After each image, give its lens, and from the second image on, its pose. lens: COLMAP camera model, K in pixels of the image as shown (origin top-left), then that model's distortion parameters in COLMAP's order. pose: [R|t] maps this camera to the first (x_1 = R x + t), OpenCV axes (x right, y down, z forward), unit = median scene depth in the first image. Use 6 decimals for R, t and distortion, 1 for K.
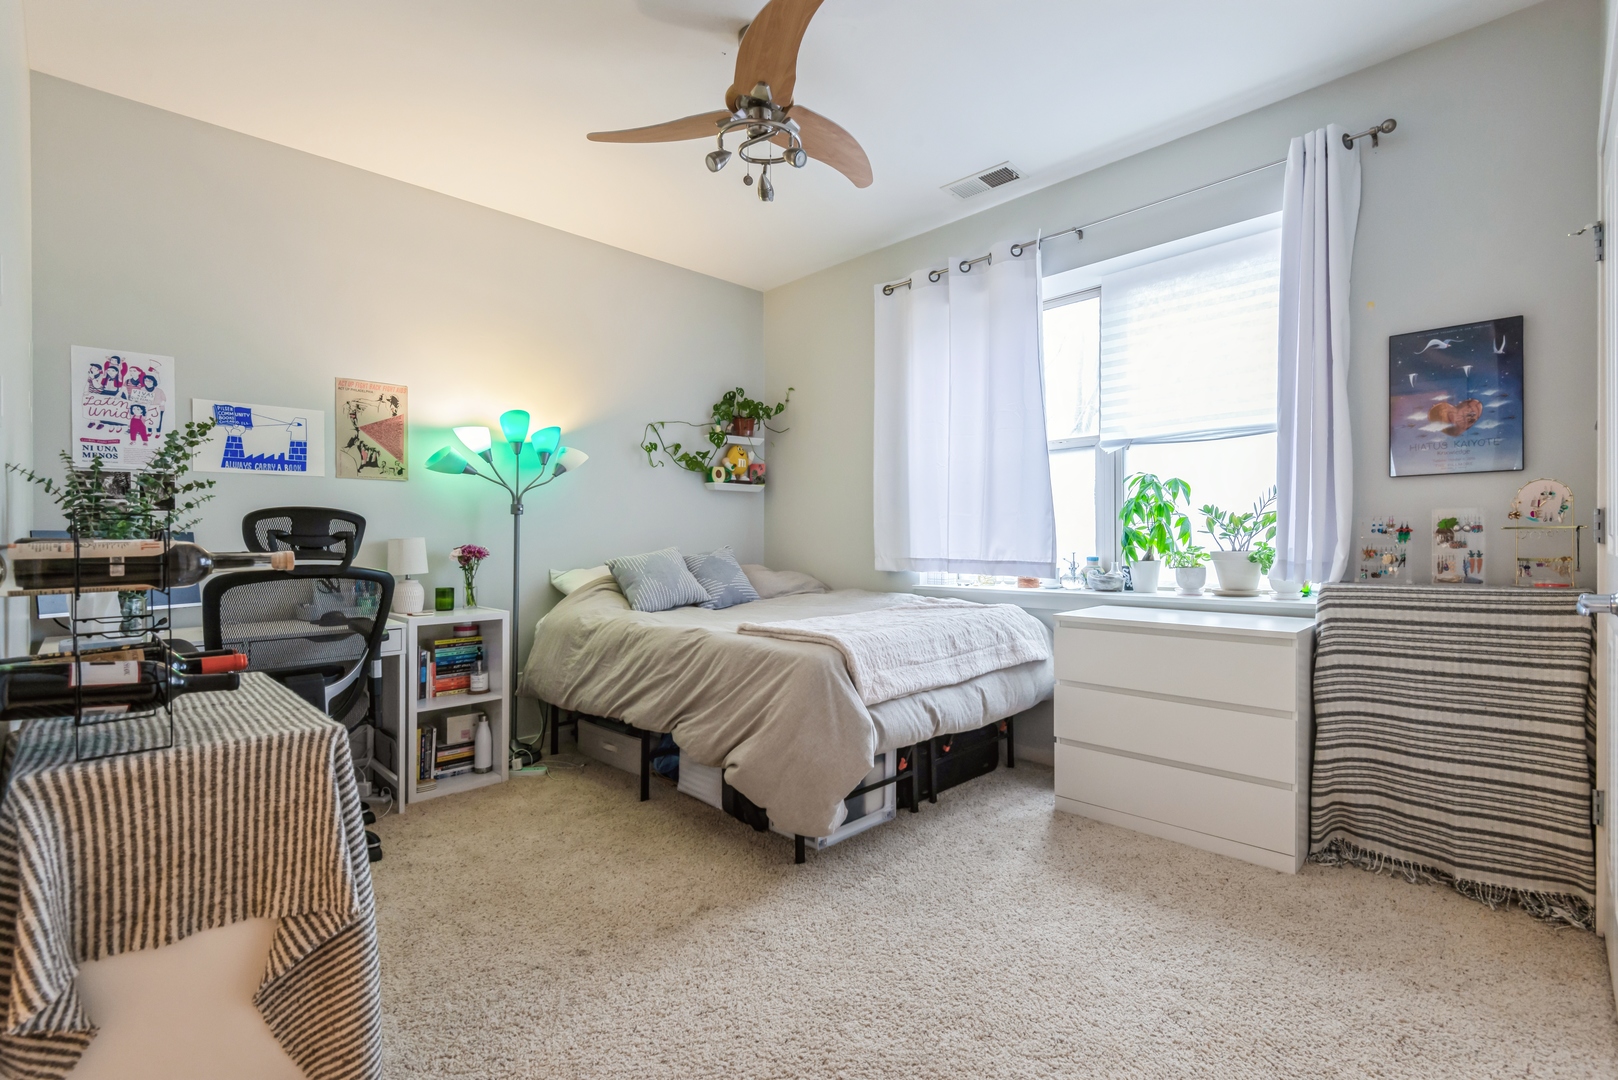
lens RADIAL K [[736.2, 0, 808.8], [0, 736.2, 539.2], [0, 0, 1]] dist [0.020888, -0.005137]
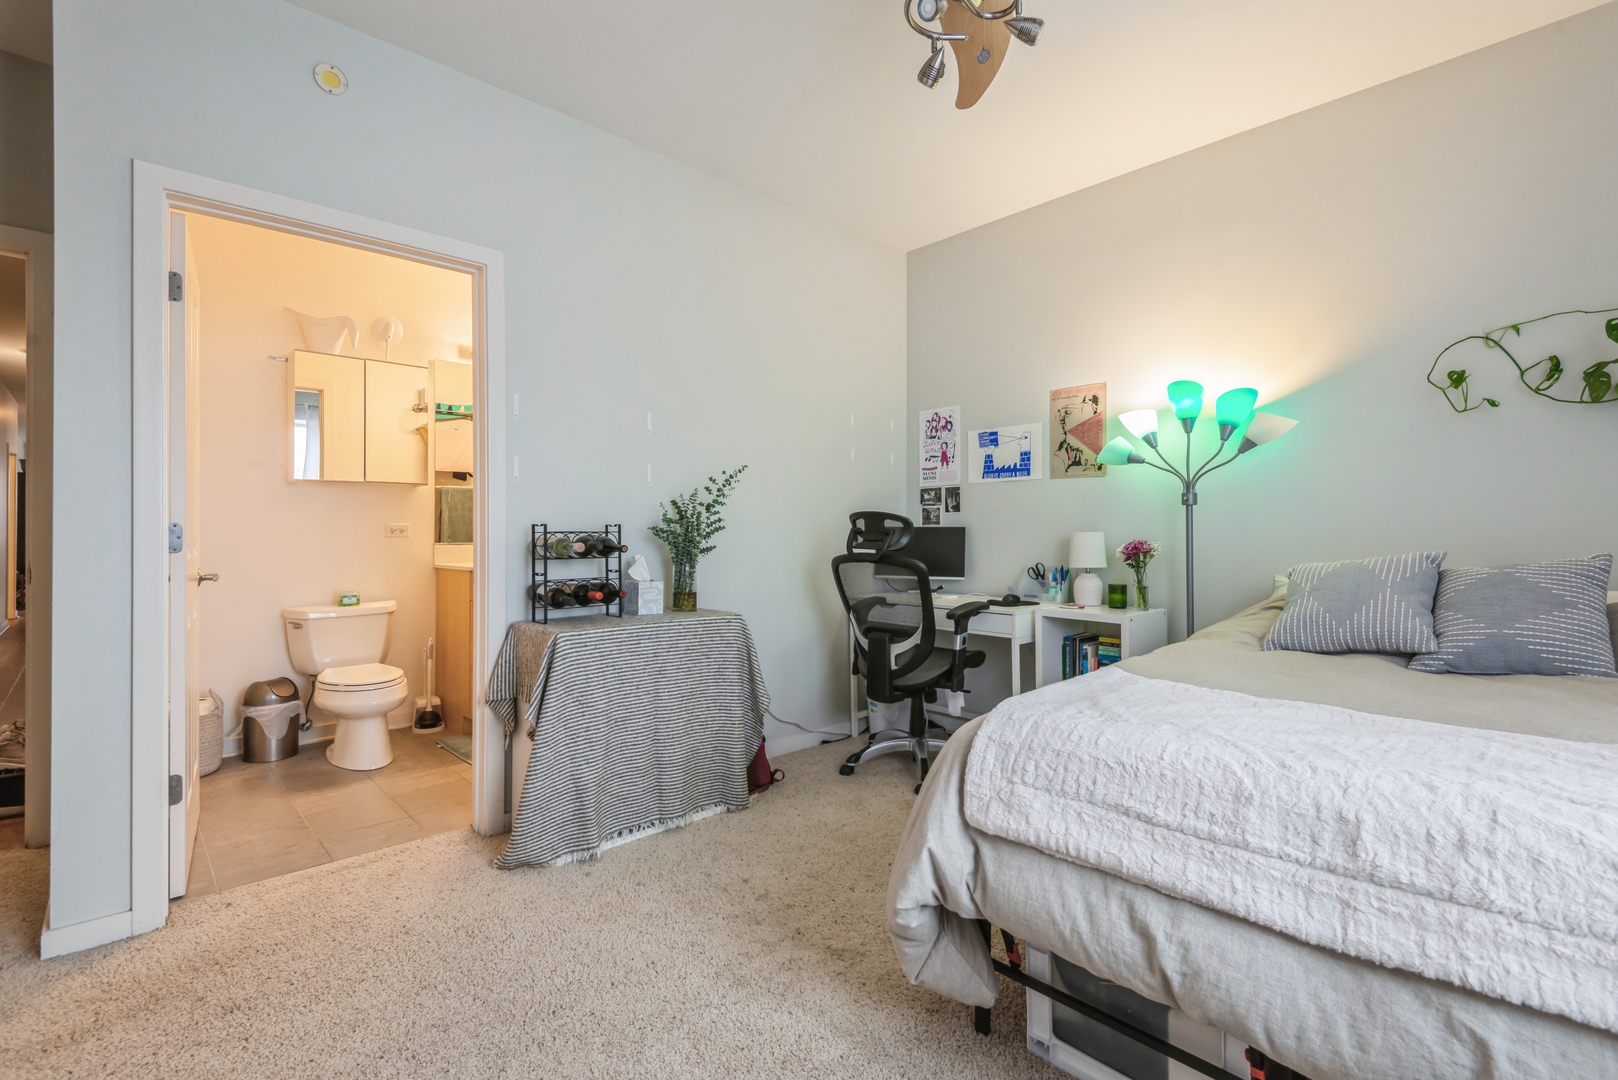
lens RADIAL K [[736.2, 0, 808.9], [0, 736.2, 528.6], [0, 0, 1]] dist [0.020888, -0.005137]
pose [[-0.030746, 0.004251, -0.999518, 0.523260], [-0.003860, 0.999983, 0.004371, -0.010456], [0.999520, 0.003992, -0.030729, 0.687662]]
